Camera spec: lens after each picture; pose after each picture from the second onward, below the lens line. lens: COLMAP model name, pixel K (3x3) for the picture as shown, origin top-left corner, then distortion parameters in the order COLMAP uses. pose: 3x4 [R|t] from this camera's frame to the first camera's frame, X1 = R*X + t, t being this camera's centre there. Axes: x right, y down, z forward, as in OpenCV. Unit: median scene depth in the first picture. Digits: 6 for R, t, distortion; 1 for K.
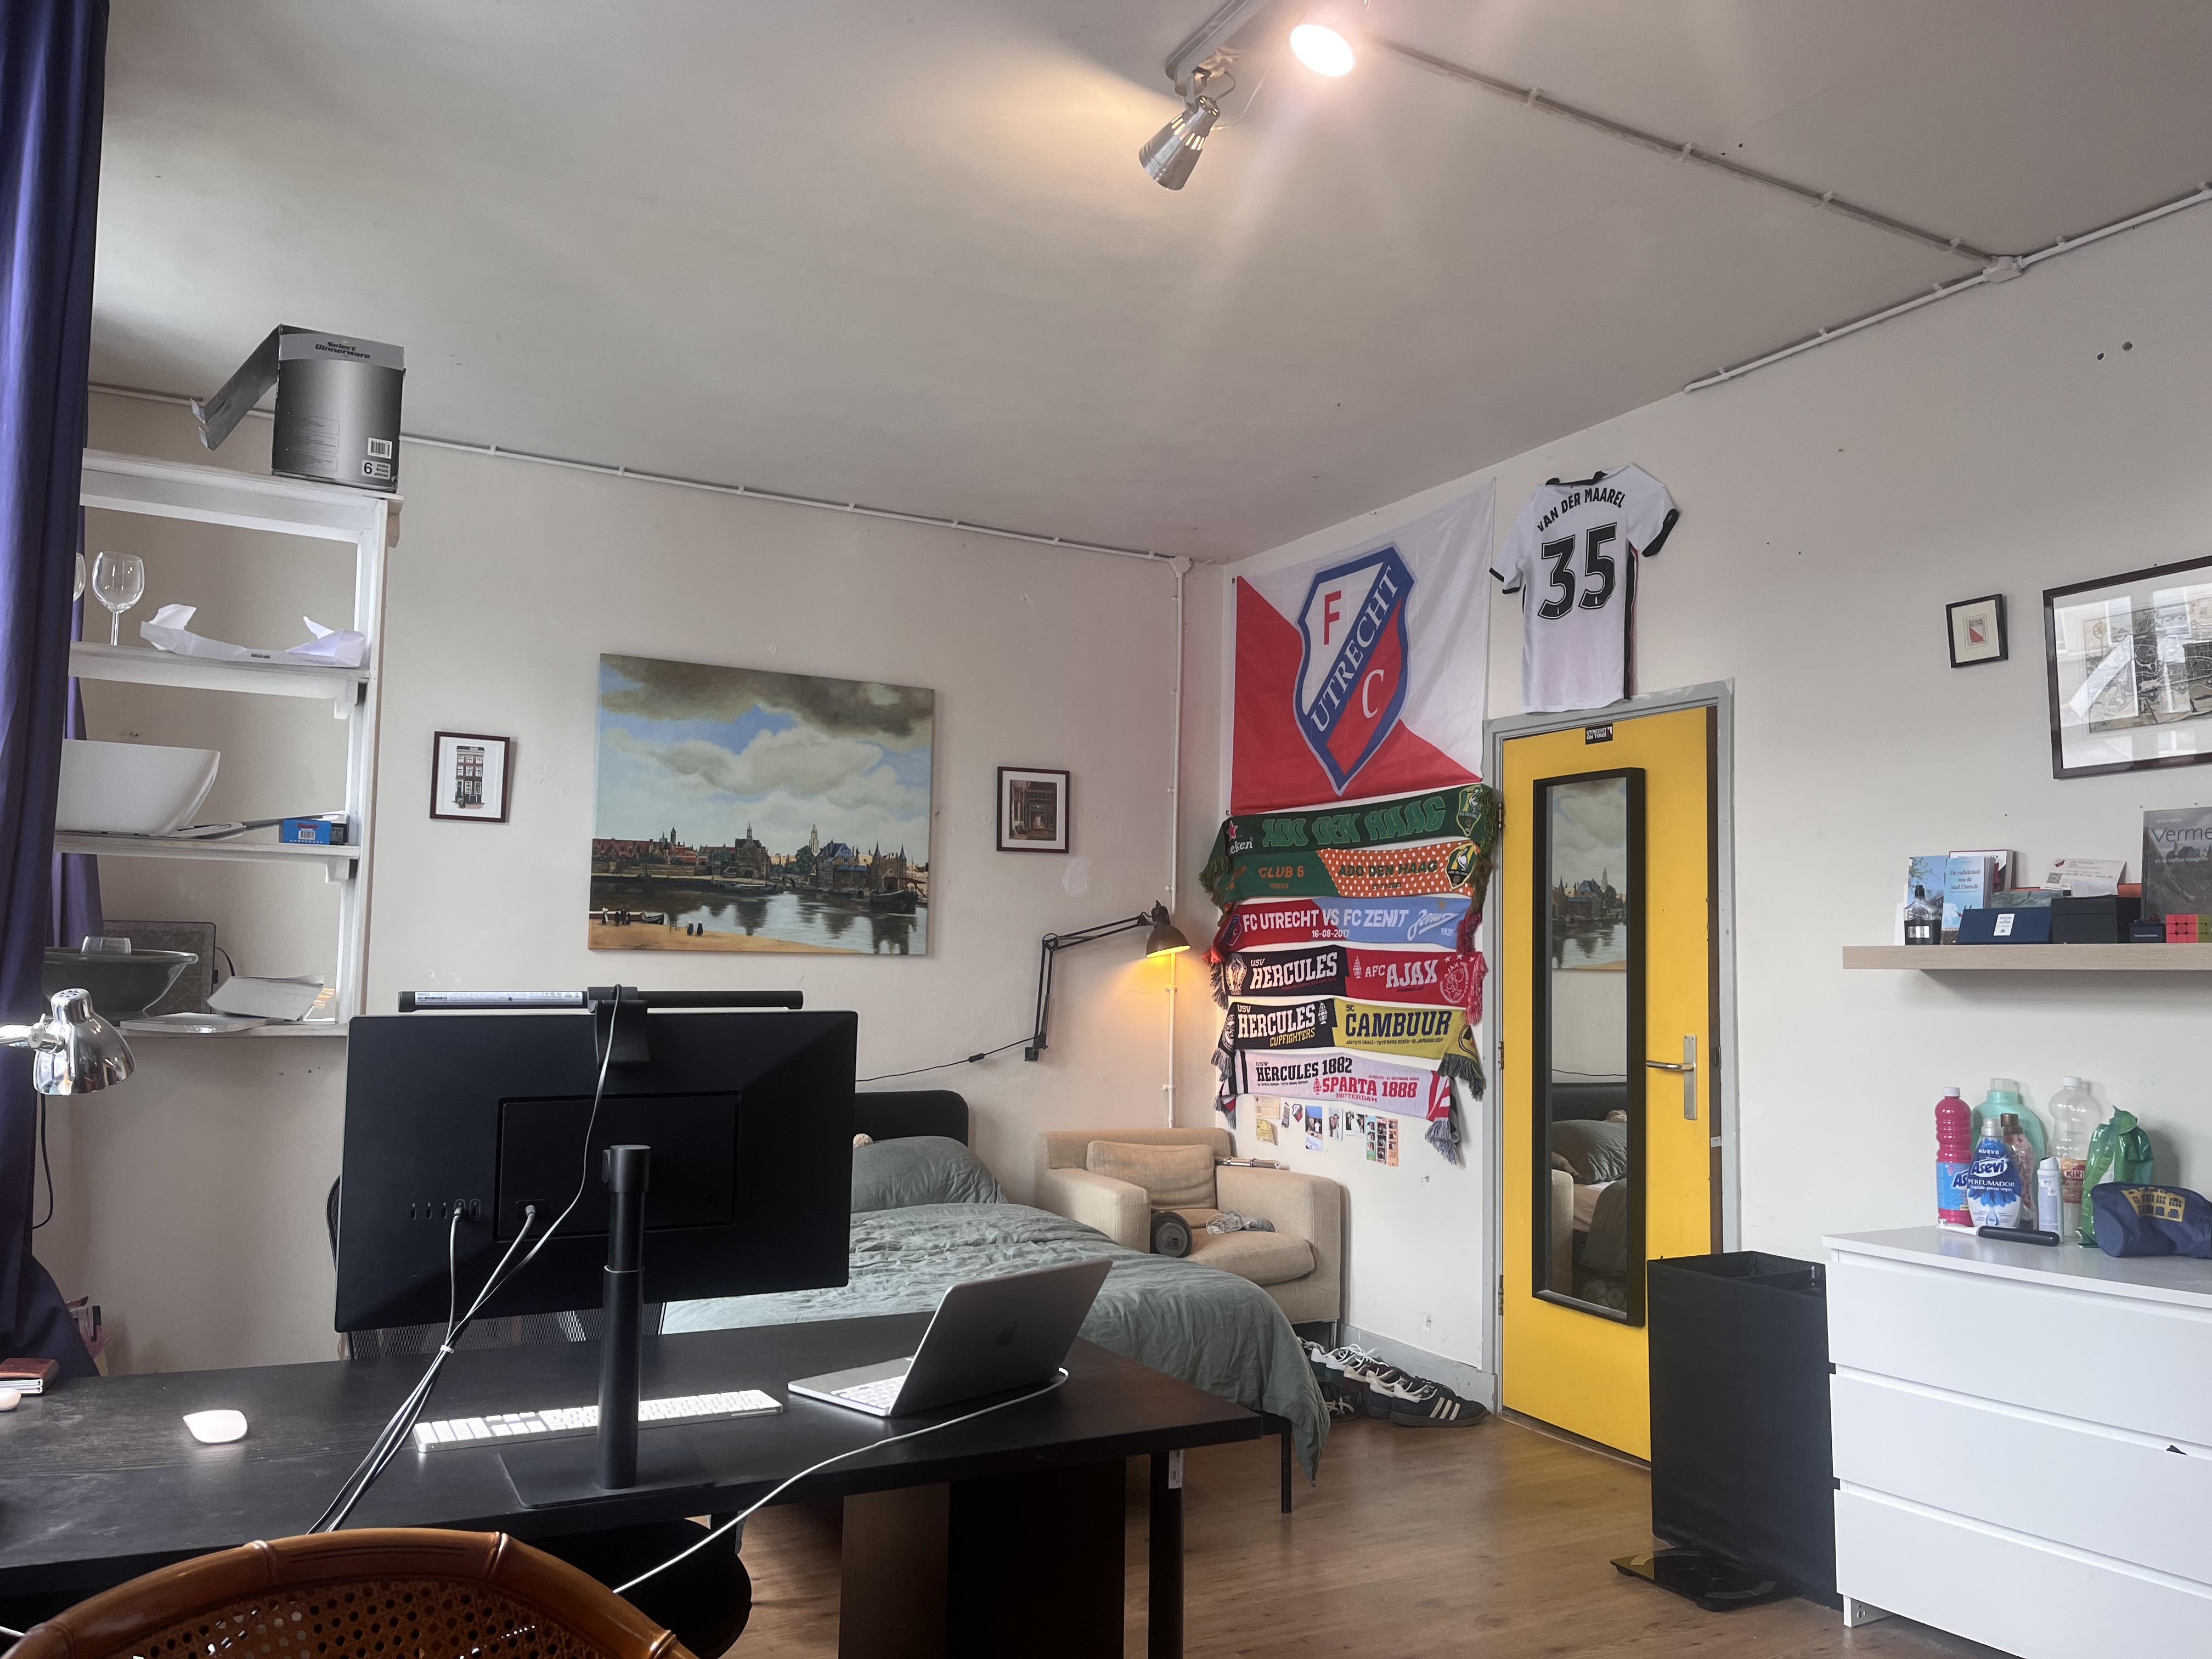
lens RADIAL K [[1672.7, 0, 1105.5], [0, 1672.7, 851.3], [0, 0, 1]] dist [0.064534, -0.083891]
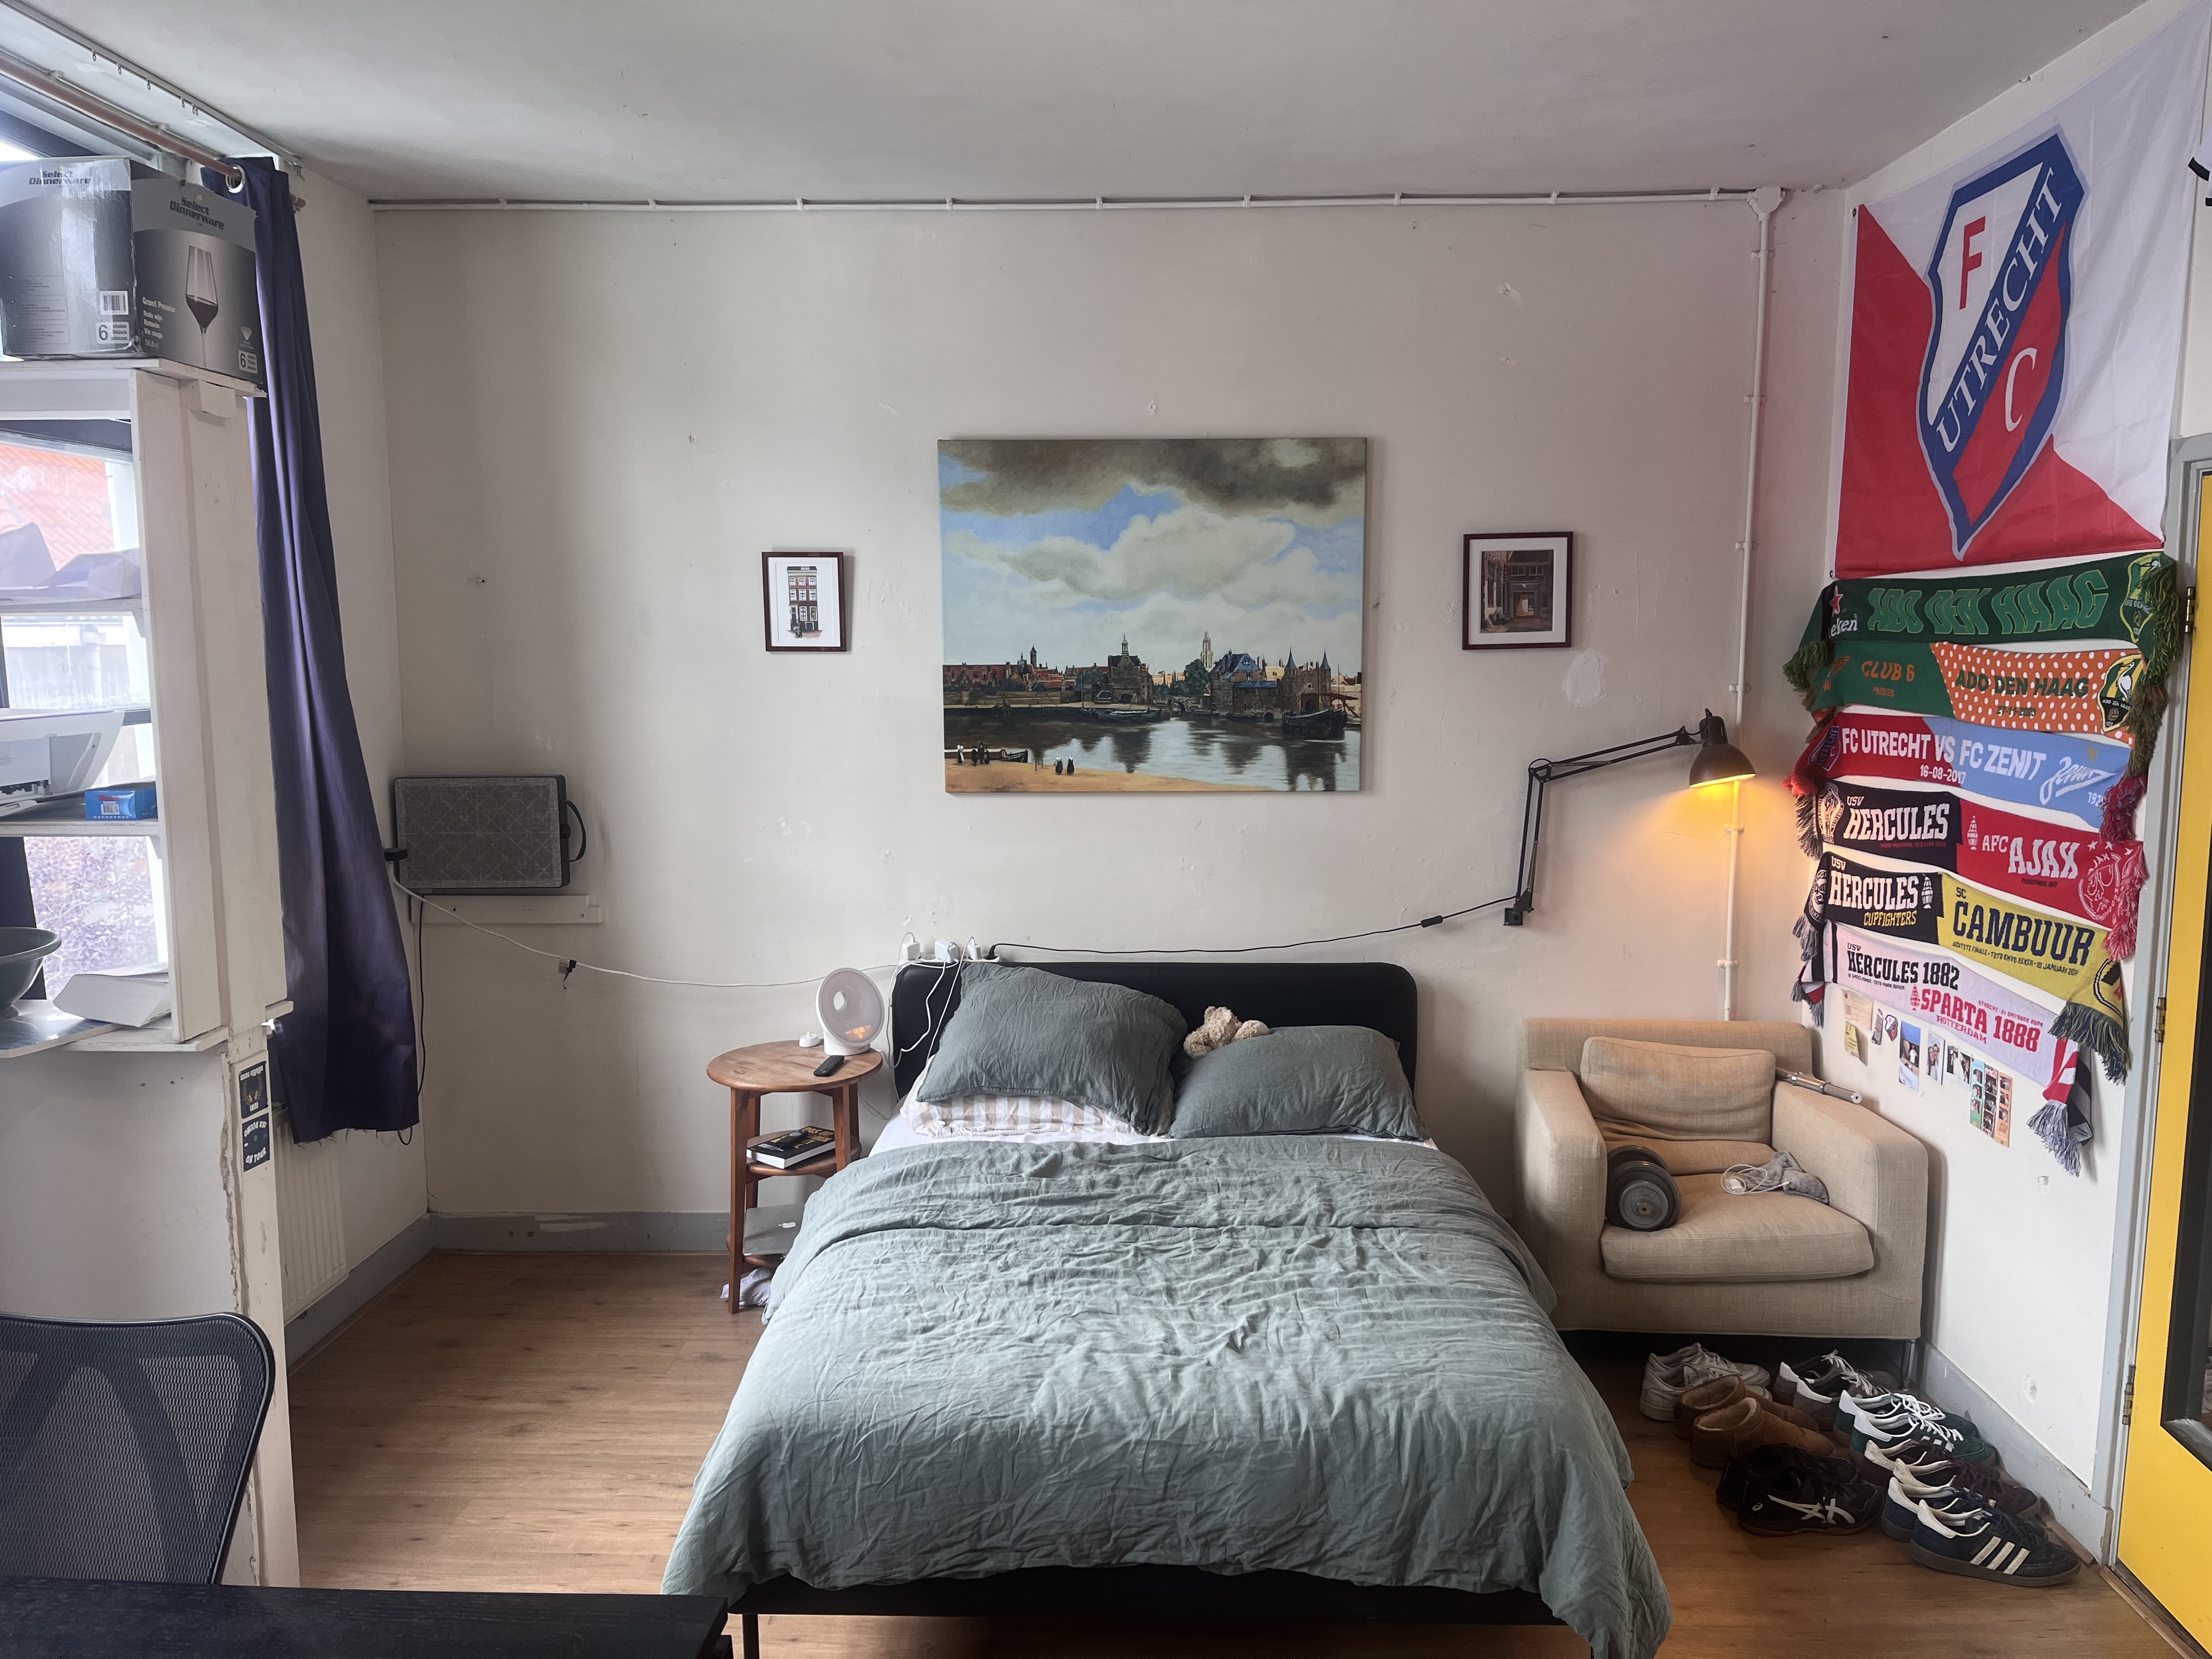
lens RADIAL K [[1672.7, 0, 1100.9], [0, 1672.7, 855.3], [0, 0, 1]] dist [0.064534, -0.083891]
pose [[0.865868, 0.041003, -0.498590, 0.183167], [0.055923, 0.982456, 0.177912, -0.055782], [0.497138, -0.181931, 0.848384, 0.280211]]
